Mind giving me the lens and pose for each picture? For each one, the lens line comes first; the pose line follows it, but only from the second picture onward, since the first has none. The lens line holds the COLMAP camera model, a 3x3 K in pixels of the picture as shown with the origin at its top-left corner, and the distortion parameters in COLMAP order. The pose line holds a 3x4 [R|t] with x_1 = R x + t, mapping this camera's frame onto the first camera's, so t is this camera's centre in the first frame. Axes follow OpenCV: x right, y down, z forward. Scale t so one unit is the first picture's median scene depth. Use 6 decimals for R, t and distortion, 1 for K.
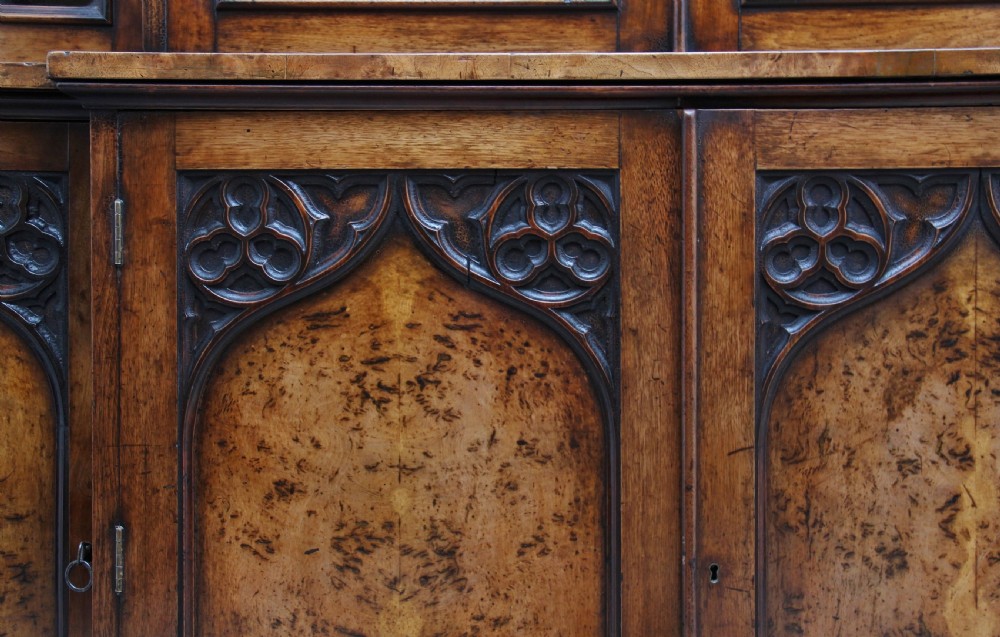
lens RADIAL K [[1312.4, 0, 504.6], [0, 1312.4, 324.0], [0, 0, 1]] dist [0.042014, 0.000000]
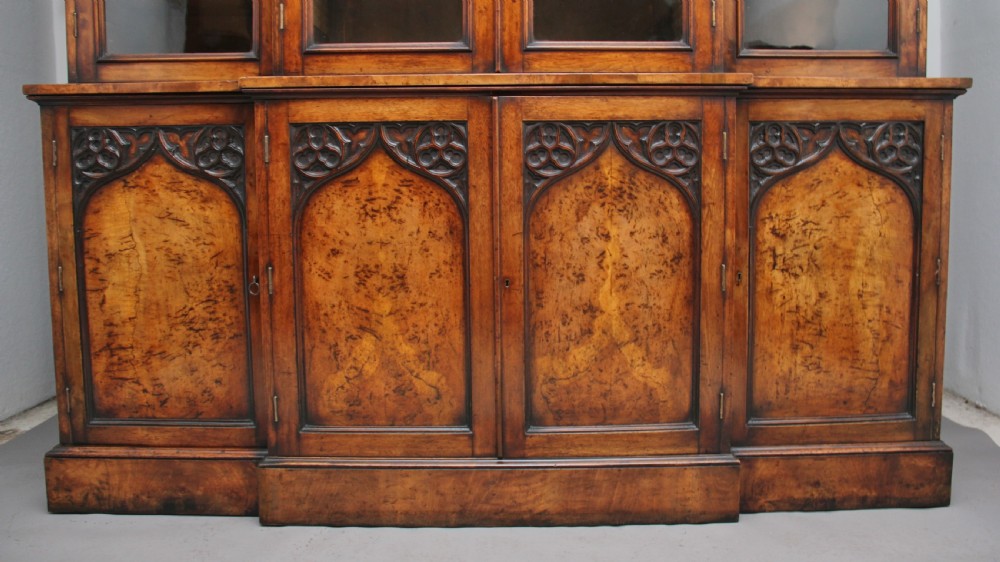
lens RADIAL K [[877.9, 0, 508.1], [0, 877.9, 289.1], [0, 0, 1]] dist [-0.162523, 0.097836]
pose [[0.999630, -0.008759, 0.025747, 0.116316], [0.006205, 0.995199, 0.097674, 0.036979], [-0.026479, -0.097479, 0.994885, -0.652115]]
